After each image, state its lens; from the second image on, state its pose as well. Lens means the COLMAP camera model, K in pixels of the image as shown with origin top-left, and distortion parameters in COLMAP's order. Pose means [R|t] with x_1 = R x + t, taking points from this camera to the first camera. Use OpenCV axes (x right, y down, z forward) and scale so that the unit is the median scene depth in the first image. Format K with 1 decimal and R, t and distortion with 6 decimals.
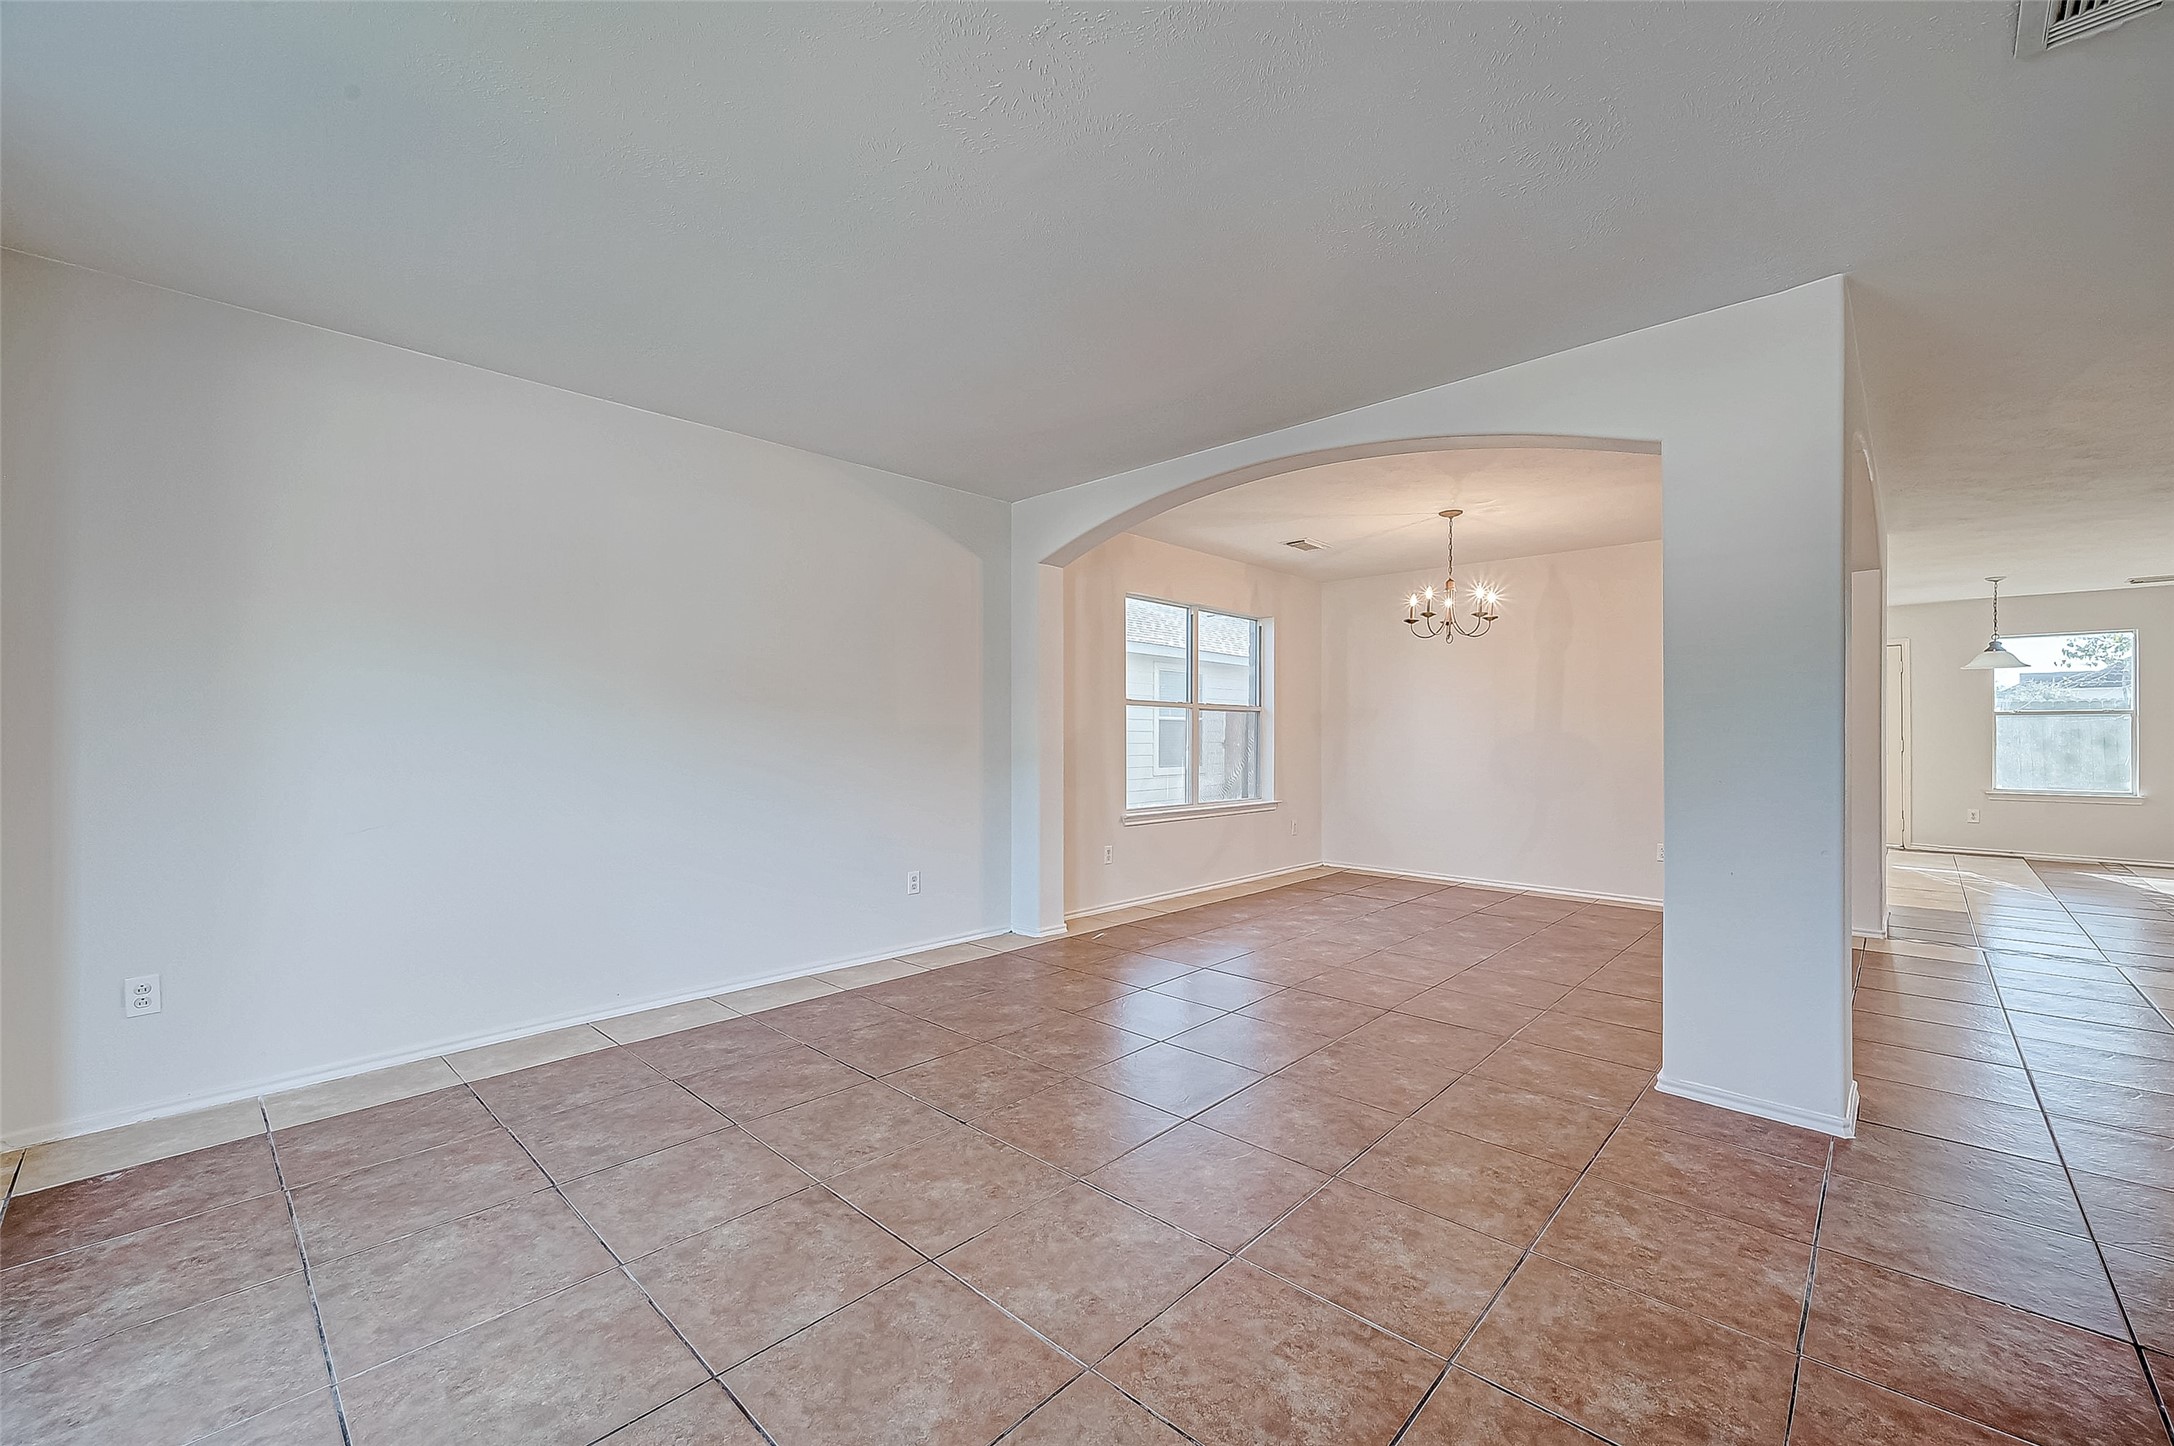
lens RADIAL K [[877.8, 0, 1085.4], [0, 877.8, 737.9], [0, 0, 1]] dist [-0.001008, -0.000033]
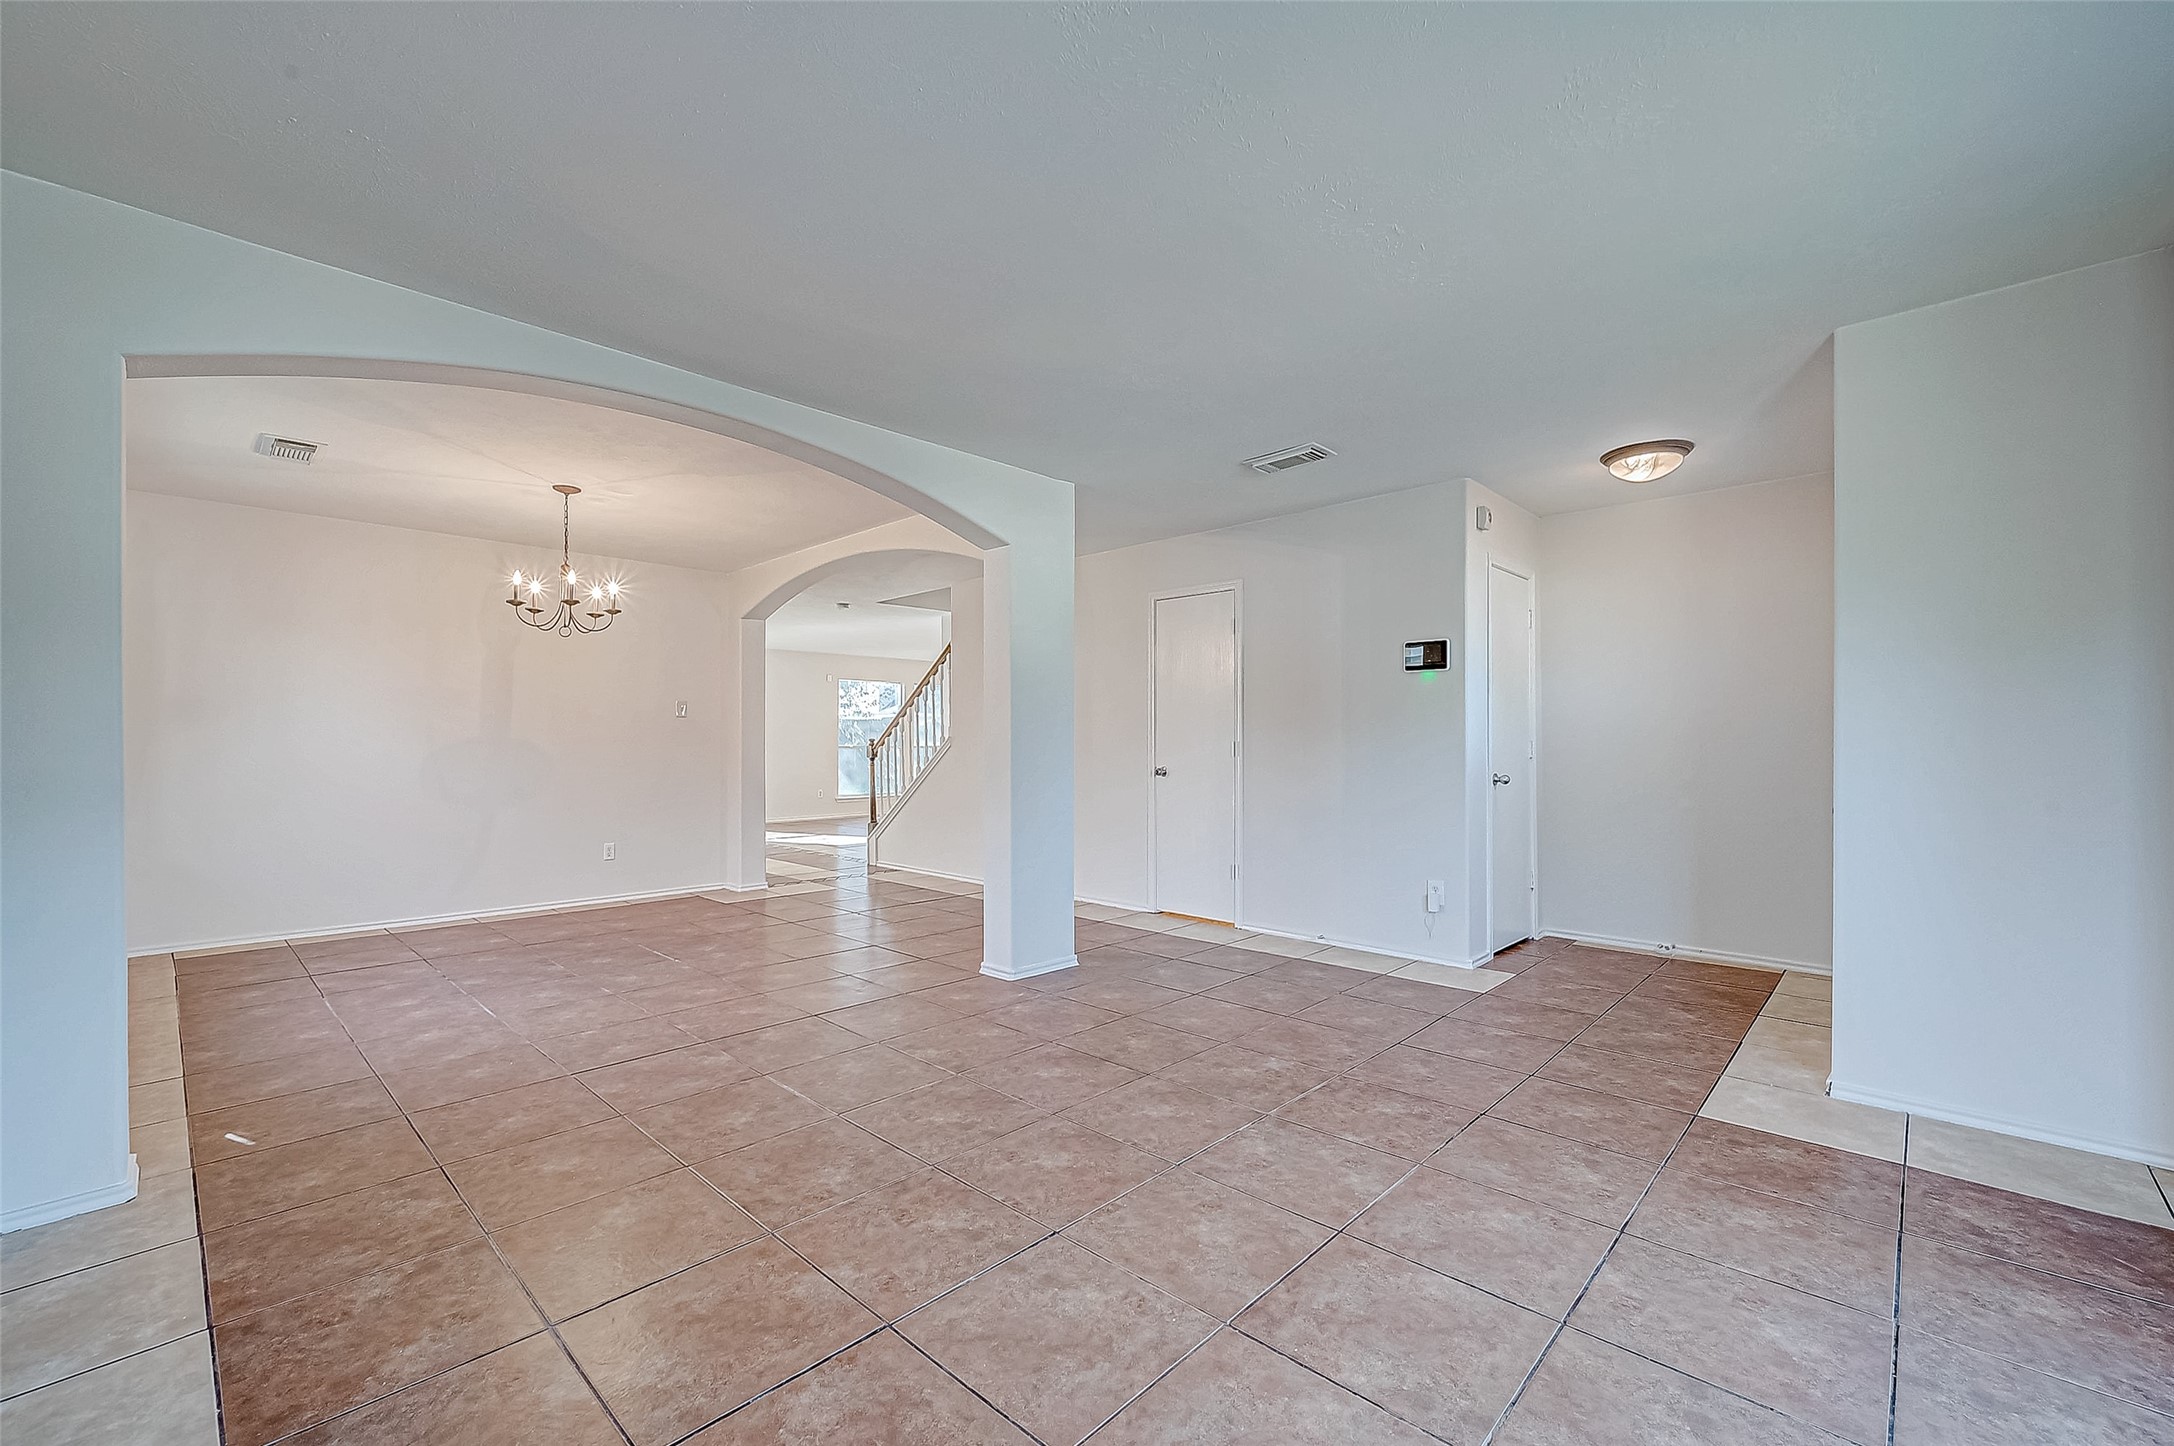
lens RADIAL K [[877.8, 0, 1085.4], [0, 877.8, 737.9], [0, 0, 1]] dist [-0.001008, -0.000033]
pose [[0.006722, 0.002552, 0.999974, -0.926964], [0.003942, 0.999989, -0.002578, -0.004706], [-0.999970, 0.003959, 0.006712, 0.963132]]
